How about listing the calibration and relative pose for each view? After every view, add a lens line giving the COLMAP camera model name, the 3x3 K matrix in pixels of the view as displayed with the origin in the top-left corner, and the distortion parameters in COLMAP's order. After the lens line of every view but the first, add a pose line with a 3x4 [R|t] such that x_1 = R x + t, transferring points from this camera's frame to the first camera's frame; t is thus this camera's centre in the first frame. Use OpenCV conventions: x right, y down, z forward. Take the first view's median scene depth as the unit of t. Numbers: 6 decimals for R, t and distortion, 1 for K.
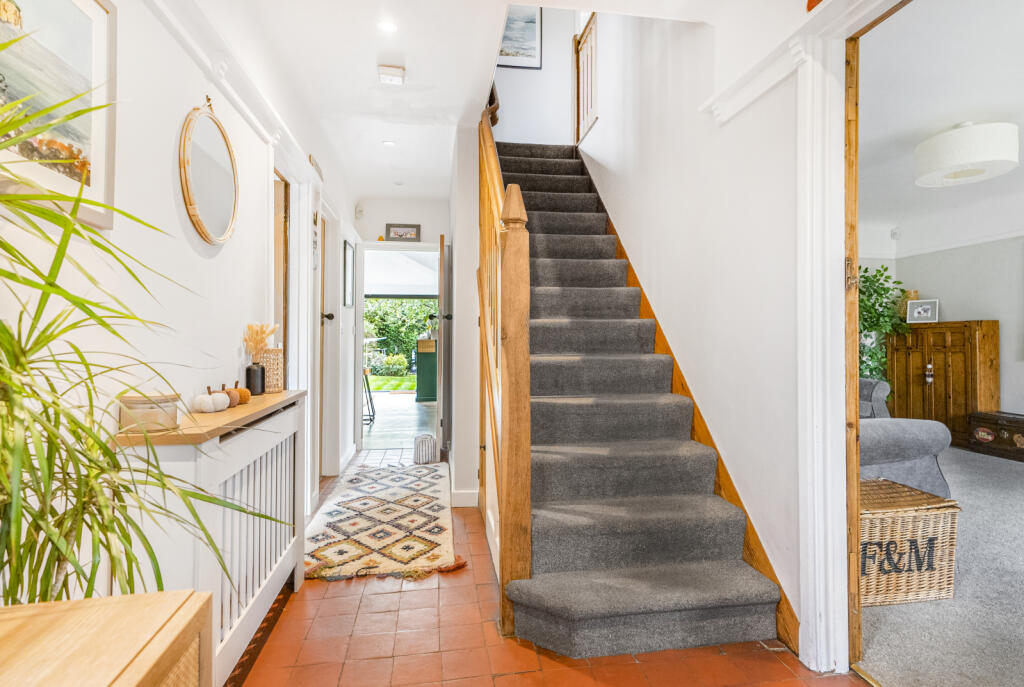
lens RADIAL K [[539.5, 0, 510.0], [0, 539.5, 335.7], [0, 0, 1]] dist [0.006125, 0.002056]
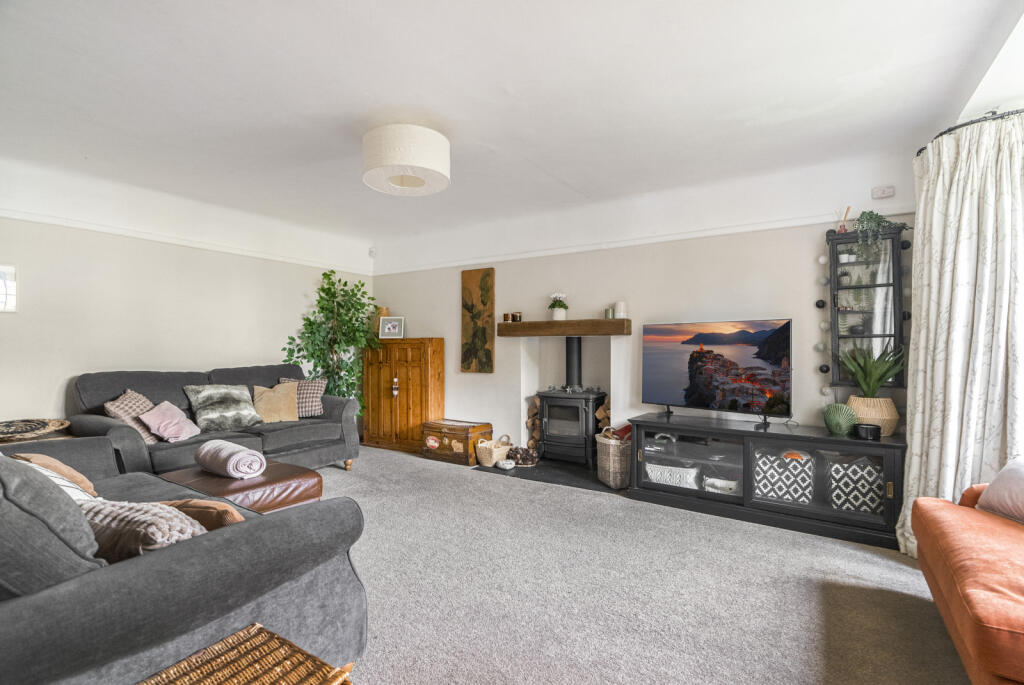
lens RADIAL K [[469.9, 0, 519.0], [0, 469.9, 357.6], [0, 0, 1]] dist [0.007671, 0.000388]
pose [[0.648003, -0.020631, 0.761358, 0.229954], [-0.005912, 0.999467, 0.032115, -0.017945], [-0.761615, -0.025311, 0.647535, 0.220903]]
